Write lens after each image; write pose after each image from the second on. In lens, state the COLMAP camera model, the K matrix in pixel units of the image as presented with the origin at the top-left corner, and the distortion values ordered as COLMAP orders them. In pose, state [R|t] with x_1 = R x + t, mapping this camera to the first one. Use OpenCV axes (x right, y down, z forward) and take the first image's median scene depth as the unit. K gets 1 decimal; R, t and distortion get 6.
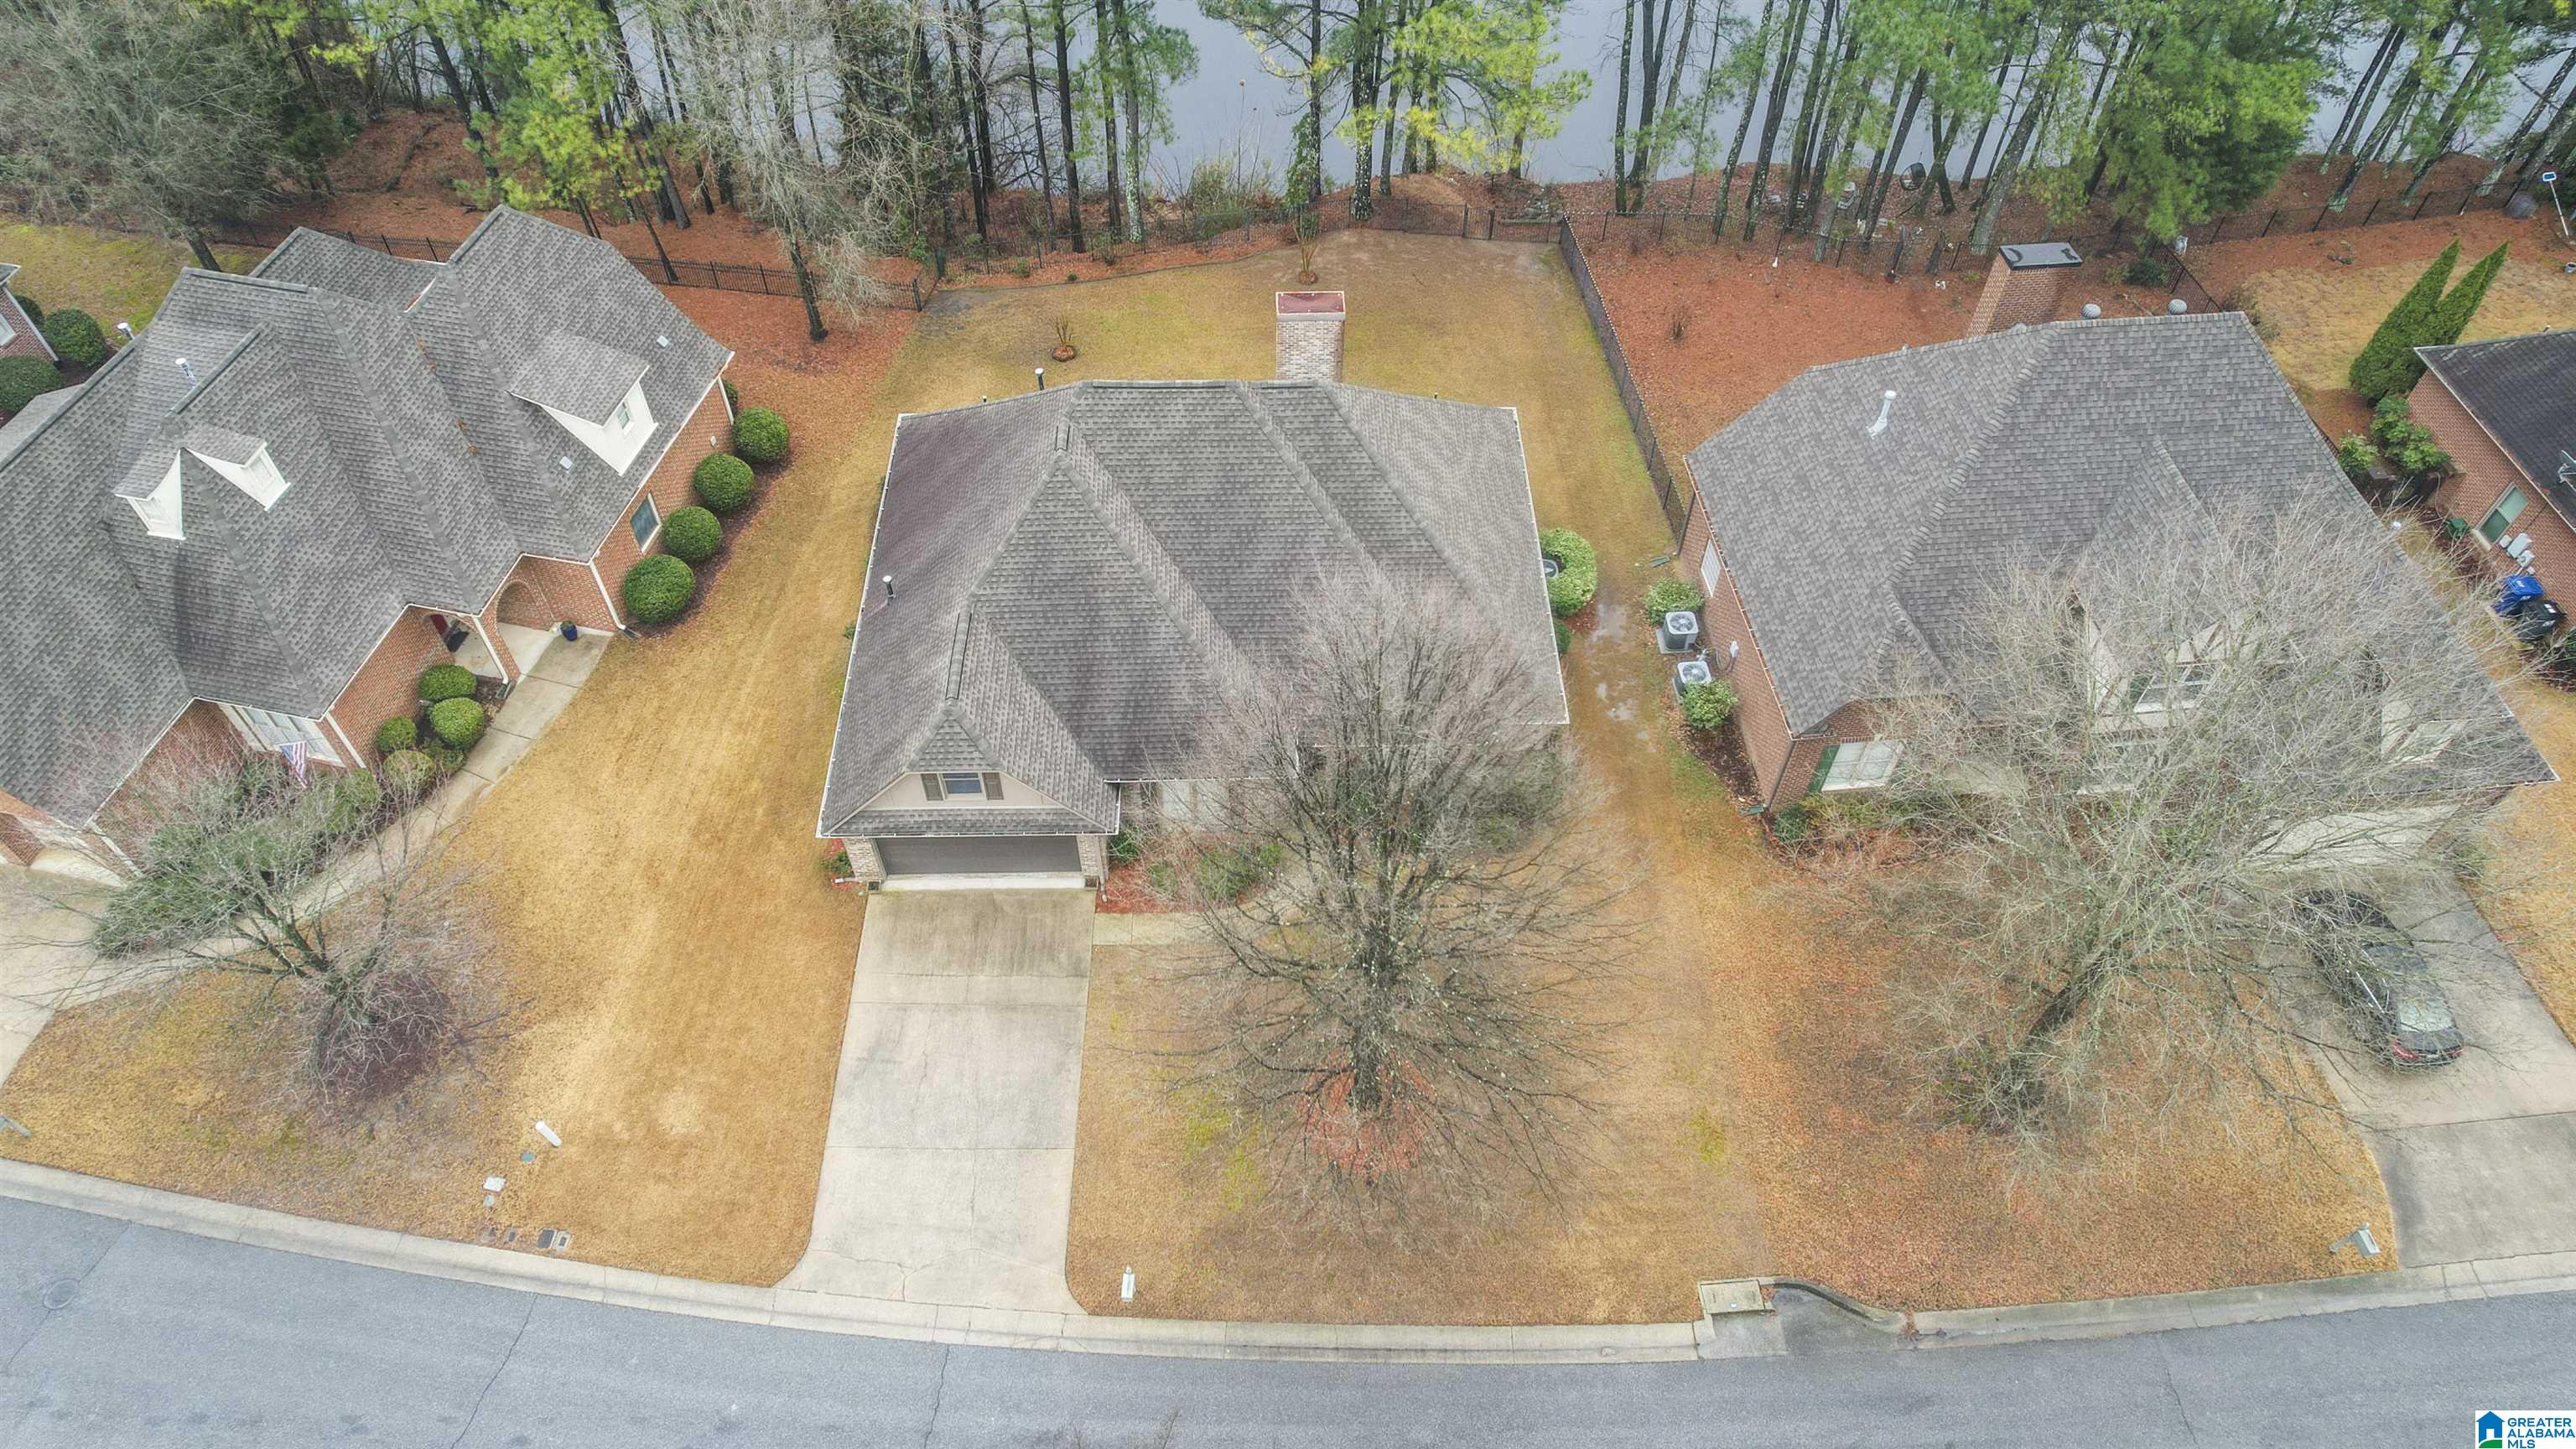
lens RADIAL K [[1606.6, 0, 1288.0], [0, 1606.6, 724.5], [0, 0, 1]] dist [-0.063669, 0.056489]
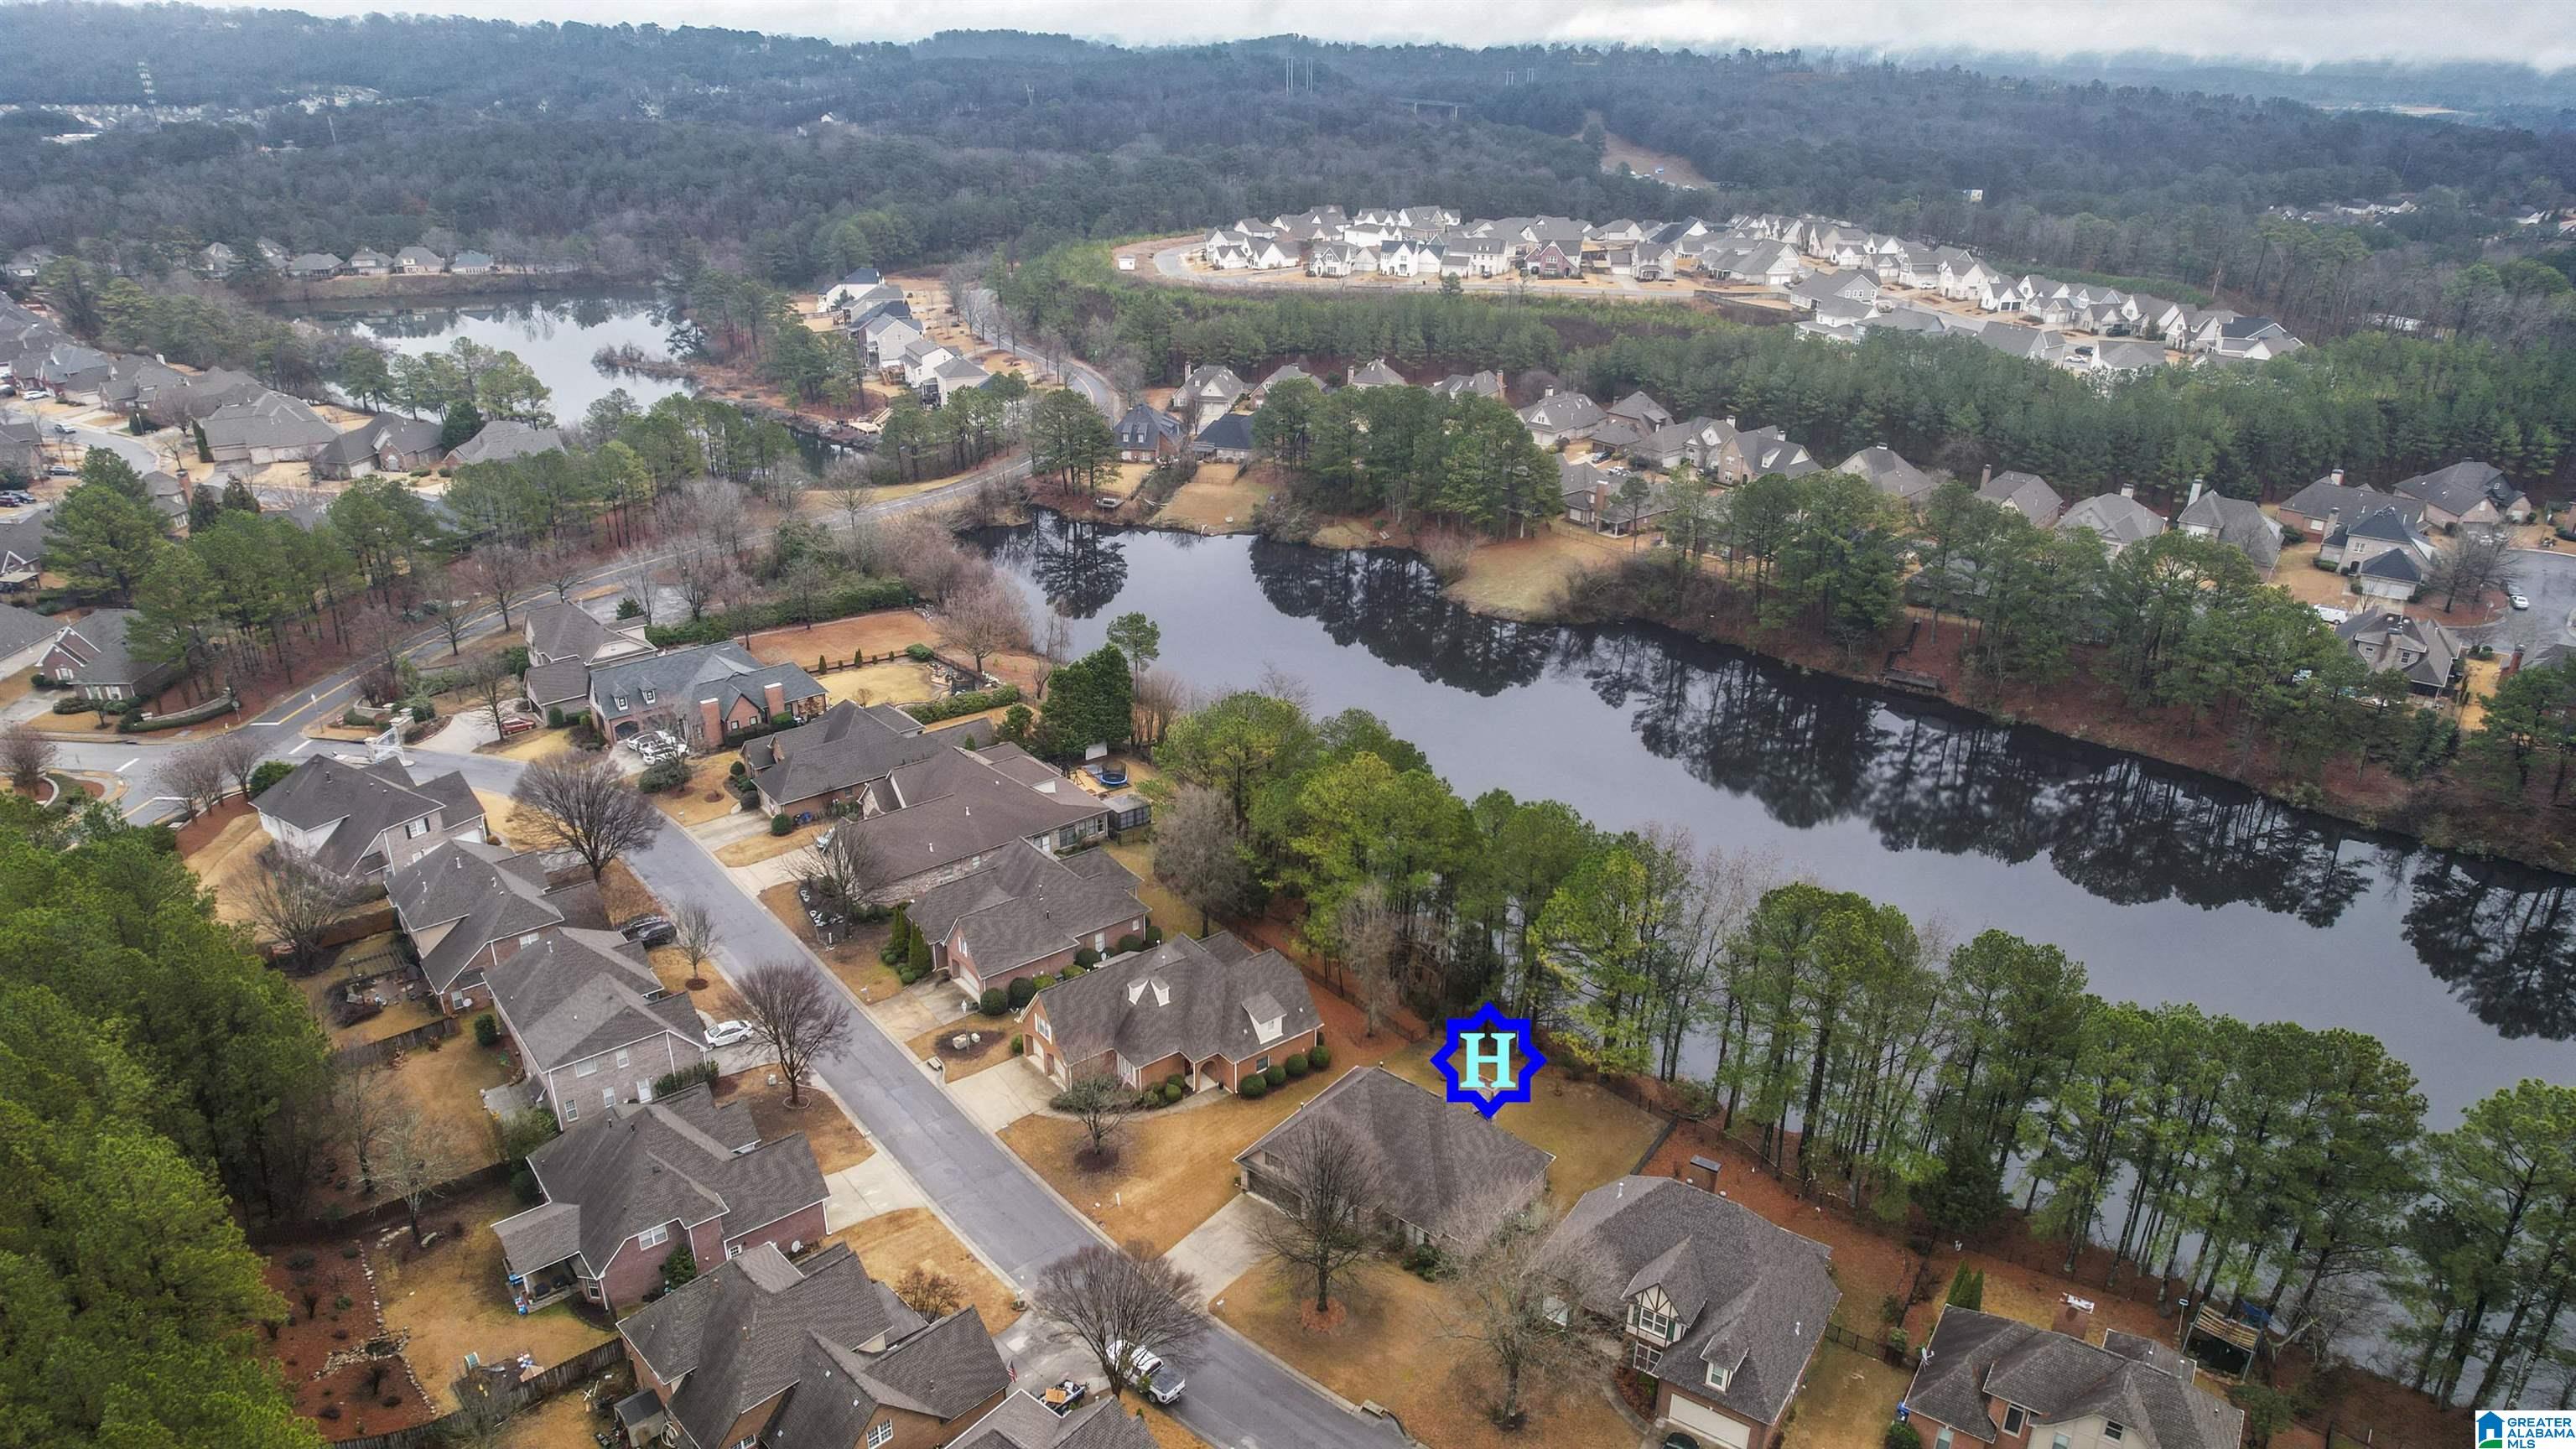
lens RADIAL K [[1606.6, 0, 1288.0], [0, 1606.6, 724.5], [0, 0, 1]] dist [-0.063669, 0.056489]
pose [[0.767077, 0.250111, -0.590794, 1.281394], [-0.499436, 0.810811, -0.305205, 0.253910], [0.402688, 0.529179, 0.746868, -1.564503]]
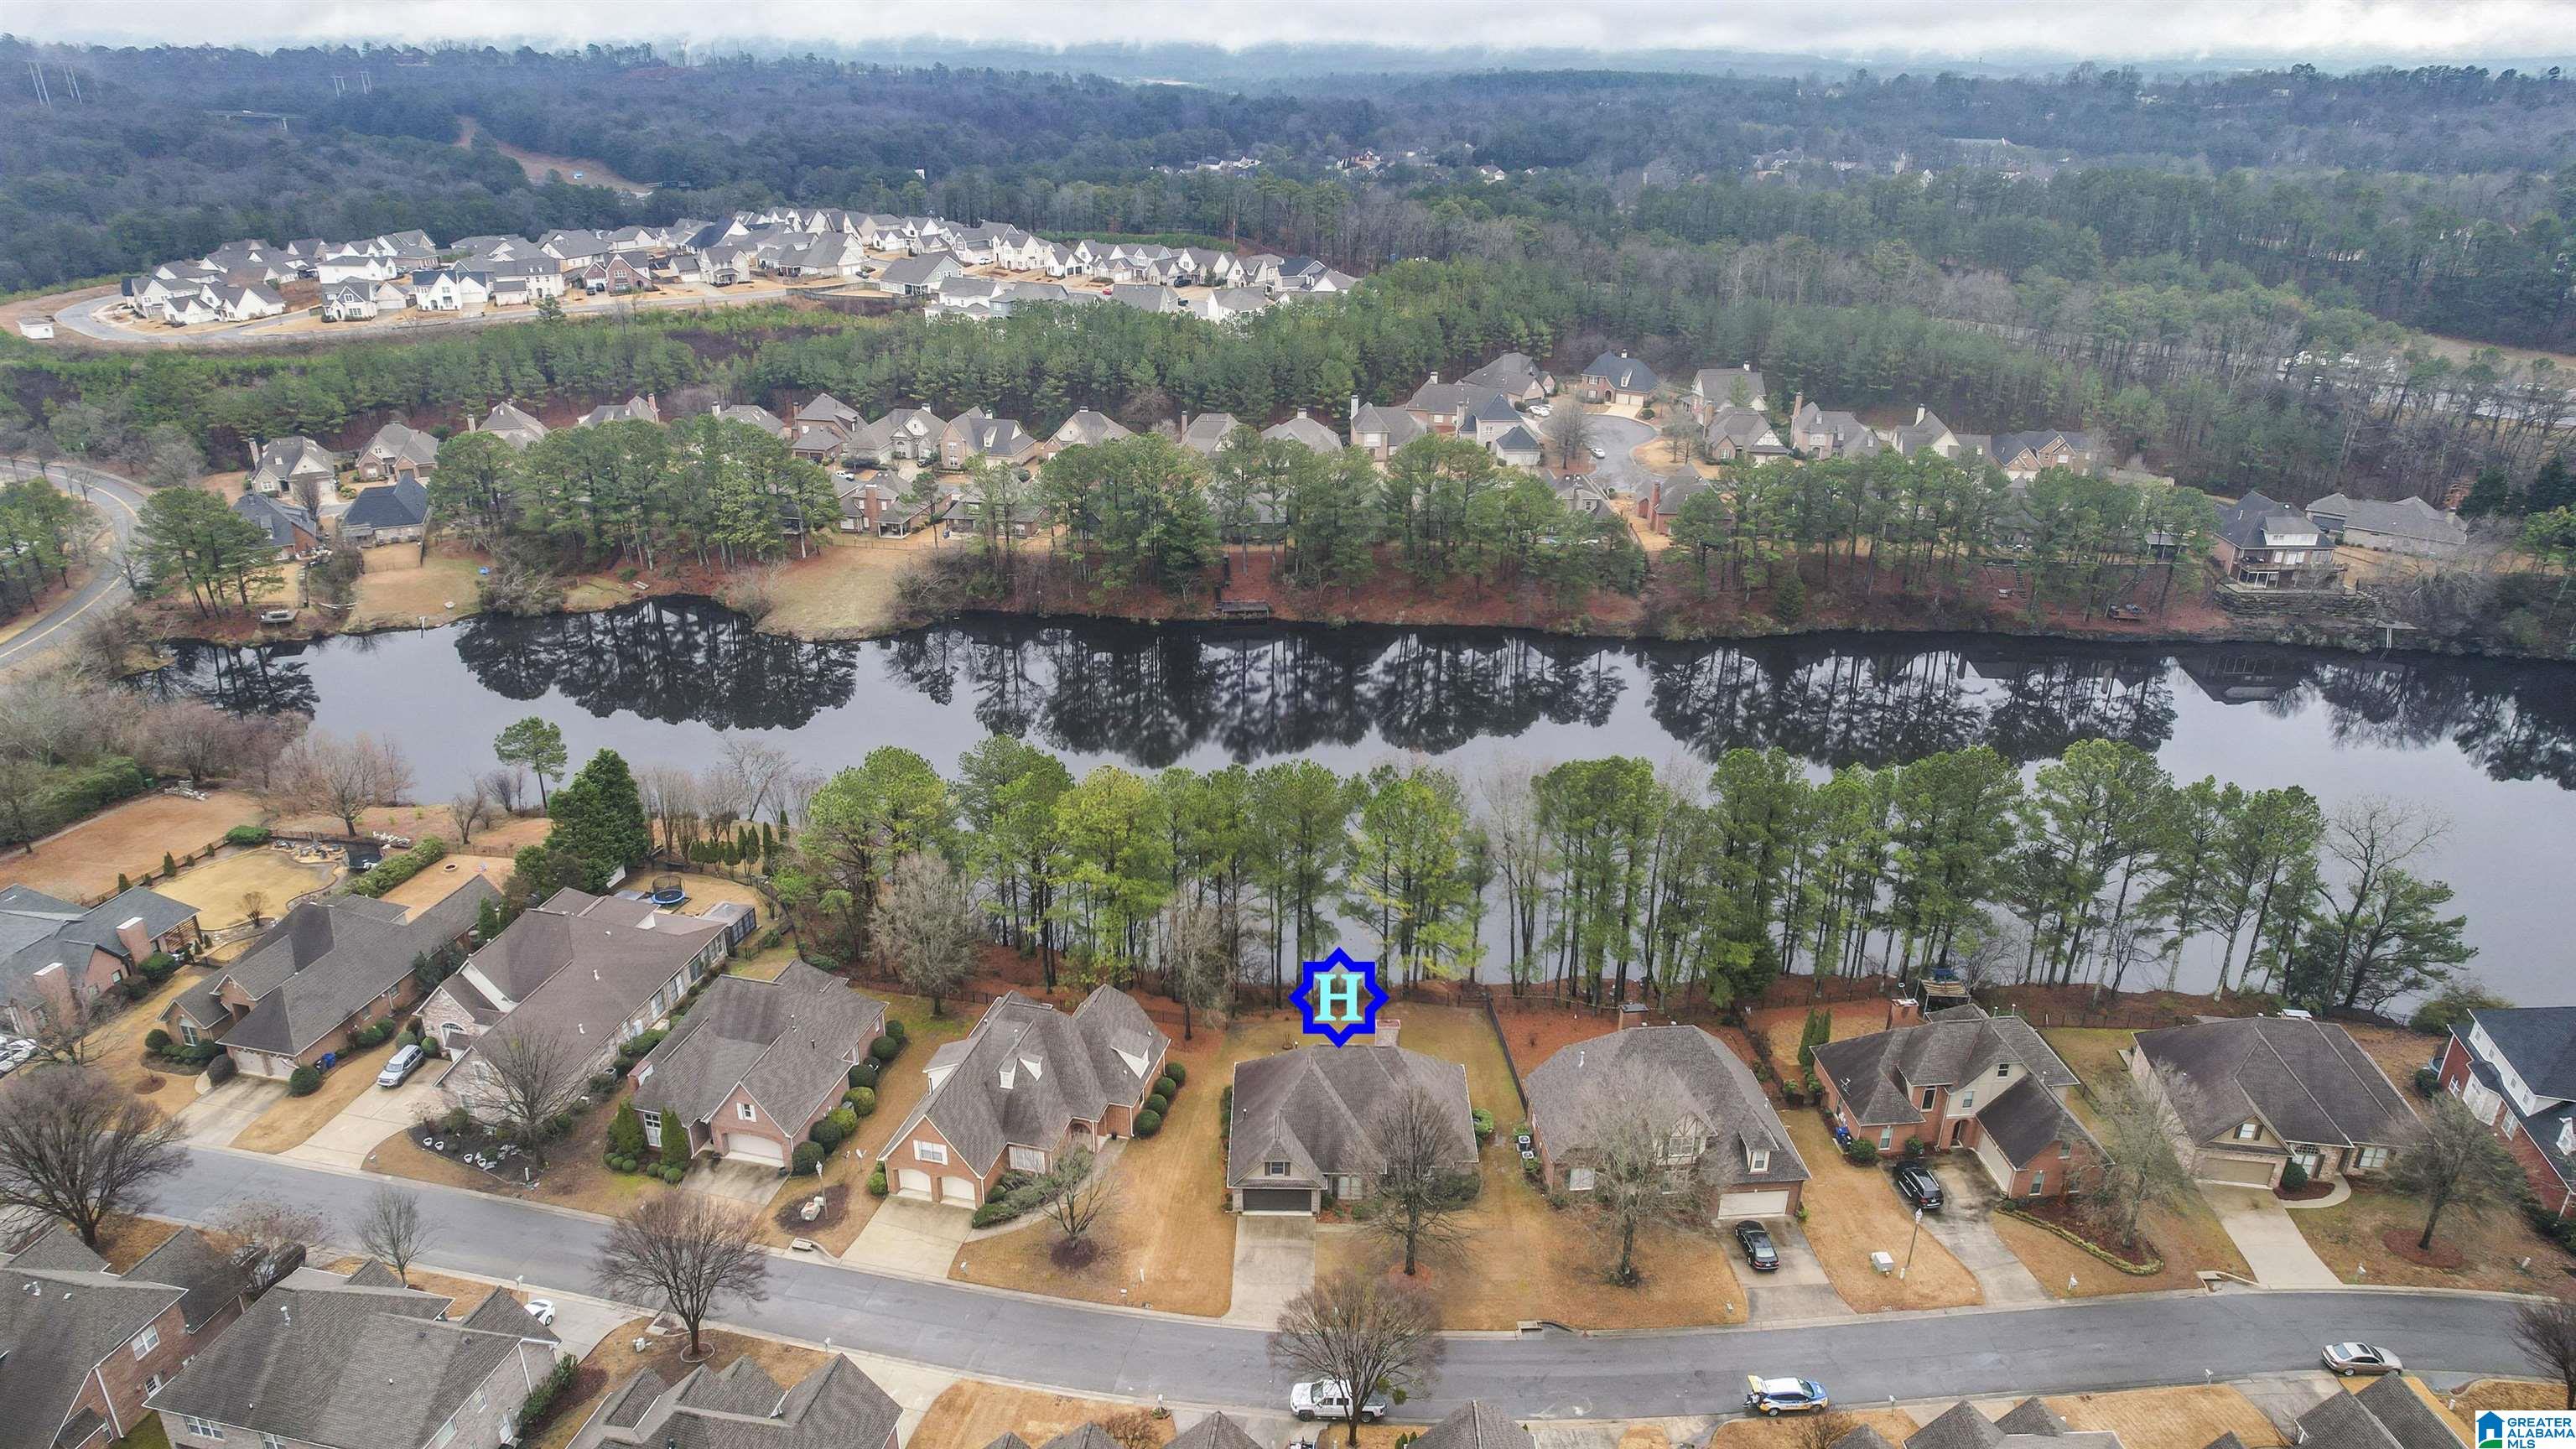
lens RADIAL K [[1620.9, 0, 1250.5], [0, 1620.9, 712.8], [0, 0, 1]] dist [-0.075523, 0.089723]
pose [[0.998598, 0.008902, -0.052171, -0.090481], [-0.032513, 0.880995, -0.472008, 0.650994], [0.041761, 0.473043, 0.880049, -1.911247]]
